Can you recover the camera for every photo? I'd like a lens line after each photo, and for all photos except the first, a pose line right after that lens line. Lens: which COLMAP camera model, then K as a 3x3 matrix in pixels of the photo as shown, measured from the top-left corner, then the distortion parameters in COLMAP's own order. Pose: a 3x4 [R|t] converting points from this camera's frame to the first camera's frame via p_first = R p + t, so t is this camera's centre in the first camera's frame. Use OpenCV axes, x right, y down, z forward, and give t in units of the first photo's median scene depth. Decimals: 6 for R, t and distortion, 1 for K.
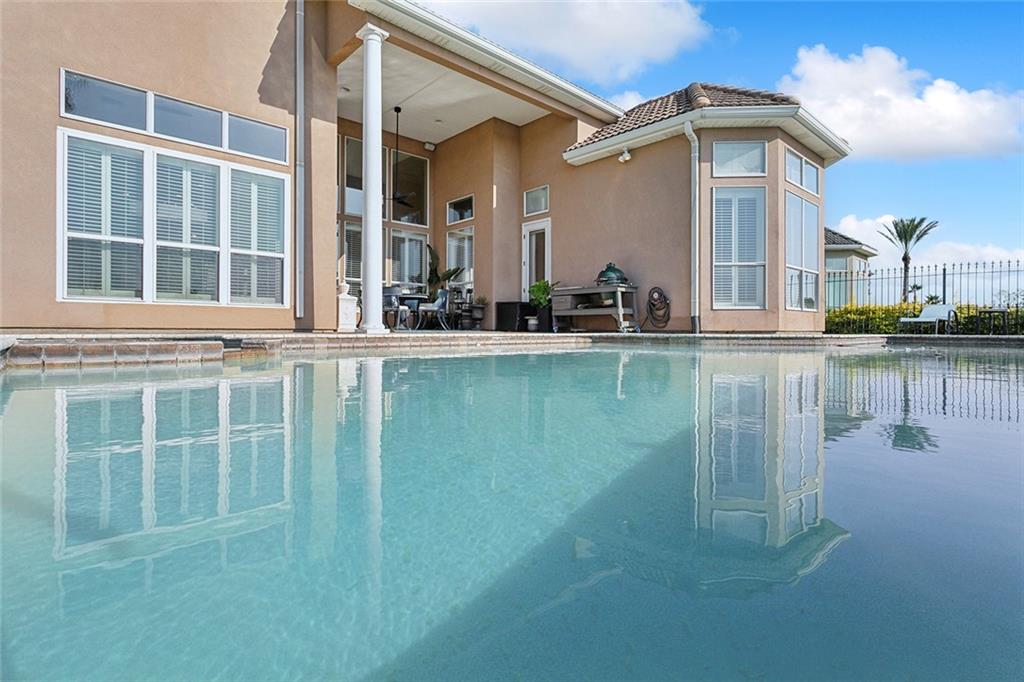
lens RADIAL K [[502.3, 0, 498.2], [0, 502.3, 327.4], [0, 0, 1]] dist [0.001761, 0.000057]
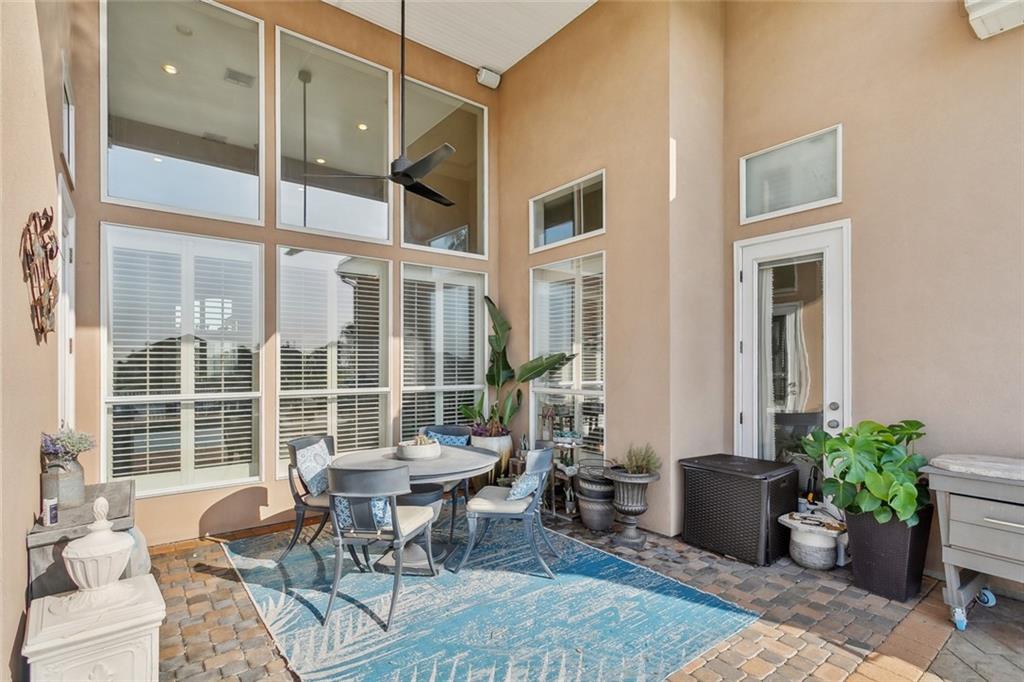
lens RADIAL K [[532.1, 0, 508.1], [0, 532.1, 366.4], [0, 0, 1]] dist [-0.000254, 0.000103]
pose [[0.996417, -0.004580, -0.084453, -0.112380], [0.004608, 0.999989, 0.000135, -0.142796], [0.084451, -0.000524, 0.996427, 0.736205]]
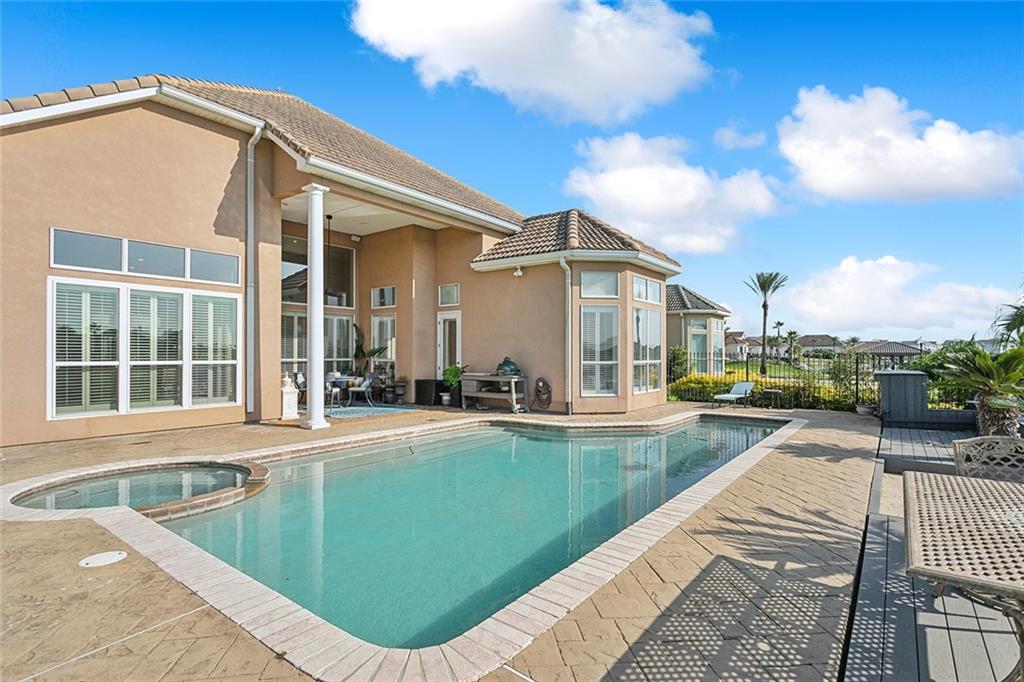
lens RADIAL K [[493.1, 0, 505.1], [0, 493.1, 357.3], [0, 0, 1]] dist [0.000051, 0.000461]
pose [[0.983686, 0.000175, 0.179895, -0.005839], [-0.000793, 0.999994, 0.003362, -0.130050], [-0.179893, -0.003450, 0.983680, -0.225519]]
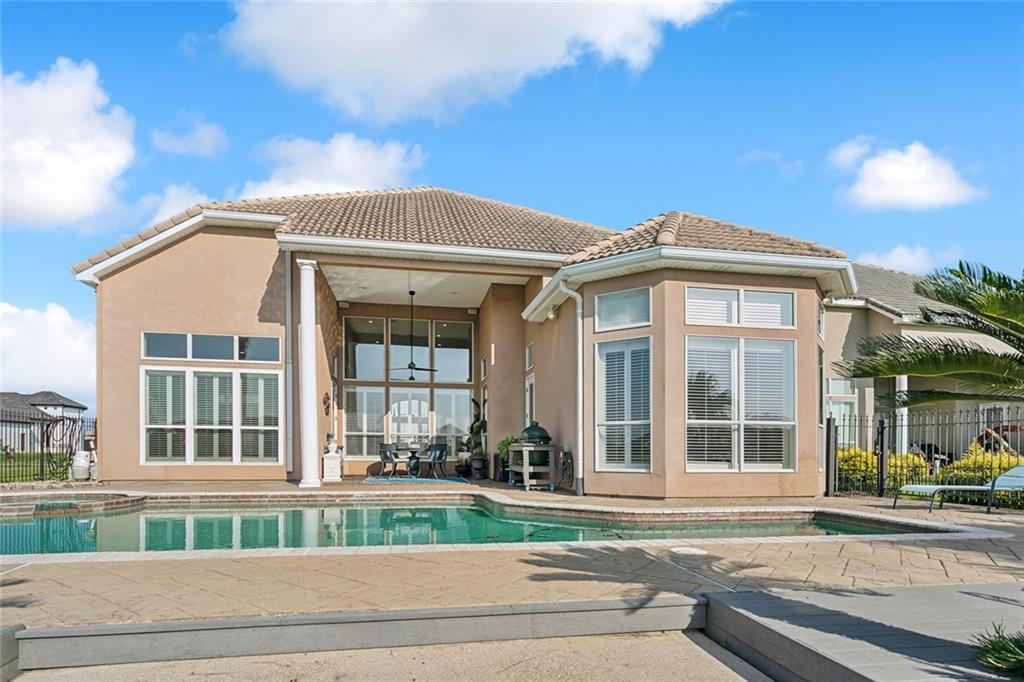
lens RADIAL K [[509.3, 0, 493.3], [0, 509.3, 454.0], [0, 0, 1]] dist [-0.000309, -0.000153]
pose [[0.859411, 0.006345, -0.511247, 0.677913], [-0.004653, 0.999979, 0.004590, -0.065091], [0.511265, -0.001566, 0.859422, 0.065020]]
